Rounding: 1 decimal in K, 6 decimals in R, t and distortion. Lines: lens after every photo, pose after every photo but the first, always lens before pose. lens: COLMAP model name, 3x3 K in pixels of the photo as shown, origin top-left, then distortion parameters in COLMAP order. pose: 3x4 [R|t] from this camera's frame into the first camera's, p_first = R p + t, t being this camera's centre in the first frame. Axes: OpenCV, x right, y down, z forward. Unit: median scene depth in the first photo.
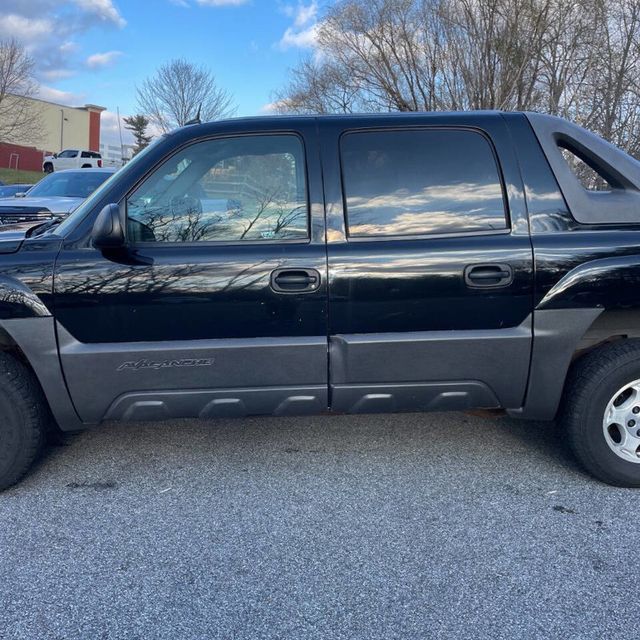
lens RADIAL K [[629.0, 0, 316.3], [0, 629.0, 320.4], [0, 0, 1]] dist [0.123404, -0.160848]
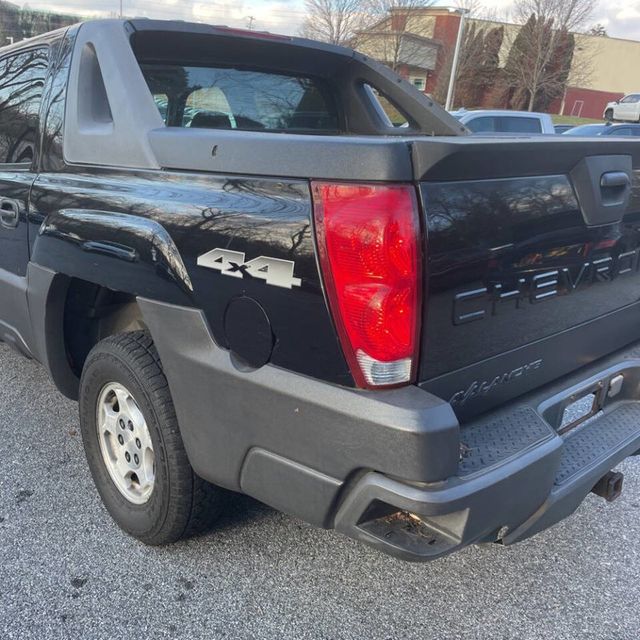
lens RADIAL K [[632.1, 0, 321.4], [0, 632.1, 306.0], [0, 0, 1]] dist [0.123464, -0.192784]
pose [[0.638718, 0.211337, -0.739849, 1.142685], [-0.171422, 0.976458, 0.130934, -0.126010], [0.750103, 0.043196, 0.659909, 0.671460]]
